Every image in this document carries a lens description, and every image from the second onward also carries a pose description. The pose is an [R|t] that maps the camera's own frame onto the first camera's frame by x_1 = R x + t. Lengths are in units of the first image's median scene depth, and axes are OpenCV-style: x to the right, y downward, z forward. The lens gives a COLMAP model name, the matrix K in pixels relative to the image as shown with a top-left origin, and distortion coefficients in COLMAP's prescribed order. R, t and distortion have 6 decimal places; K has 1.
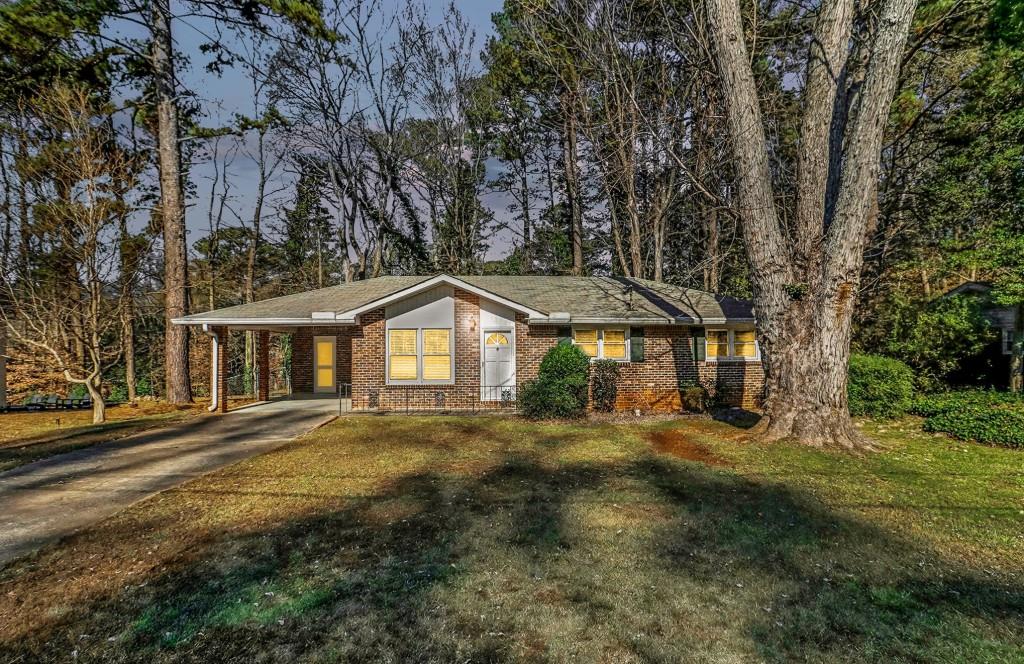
lens RADIAL K [[488.4, 0, 495.9], [0, 488.4, 355.2], [0, 0, 1]] dist [-0.000255, -0.000080]
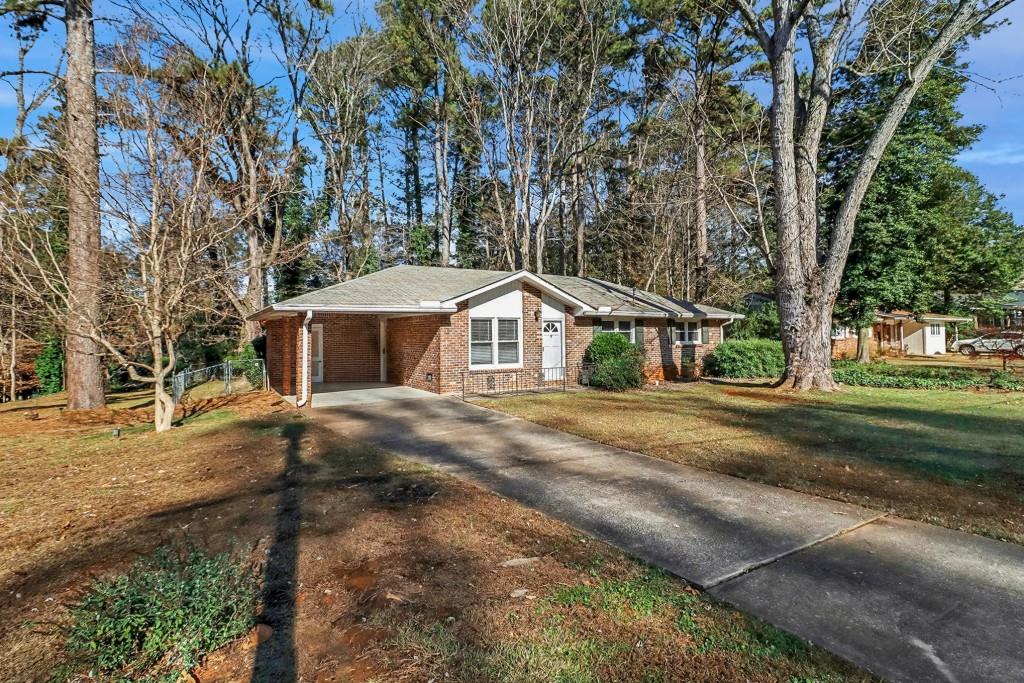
lens RADIAL K [[481.1, 0, 513.2], [0, 481.1, 336.3], [0, 0, 1]] dist [0.005074, 0.001368]
pose [[0.882900, -0.004779, 0.469536, -0.642141], [0.012077, 0.999849, -0.012533, 0.000843], [-0.469405, 0.016736, 0.882824, 0.019337]]
